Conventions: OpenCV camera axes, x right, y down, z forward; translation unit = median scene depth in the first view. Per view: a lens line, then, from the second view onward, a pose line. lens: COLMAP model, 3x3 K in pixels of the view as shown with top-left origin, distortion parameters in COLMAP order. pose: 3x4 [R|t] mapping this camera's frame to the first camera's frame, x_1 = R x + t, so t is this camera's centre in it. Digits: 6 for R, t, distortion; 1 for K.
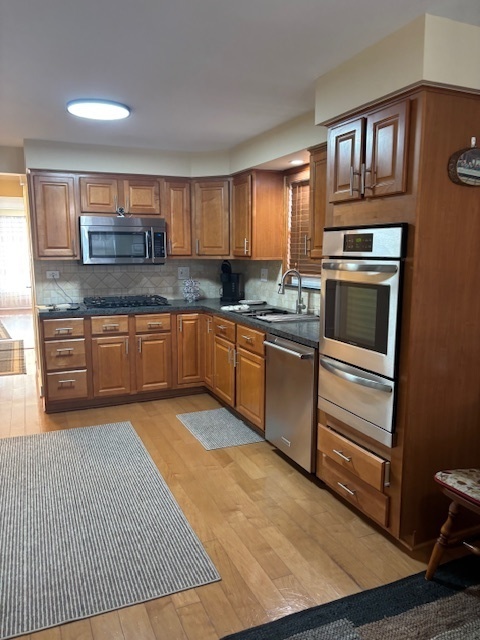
lens RADIAL K [[478.6, 0, 240.3], [0, 478.6, 303.2], [0, 0, 1]] dist [0.011516, -0.030074]
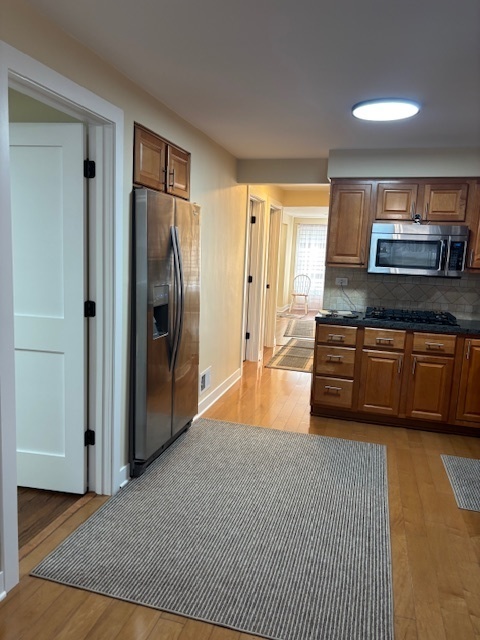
lens RADIAL K [[478.6, 0, 240.3], [0, 478.6, 303.2], [0, 0, 1]] dist [0.011516, -0.030074]
pose [[0.768475, 0.099413, -0.632110, 0.095555], [-0.113672, 0.993355, 0.018033, -0.008018], [0.629702, 0.057996, 0.774669, 0.089583]]
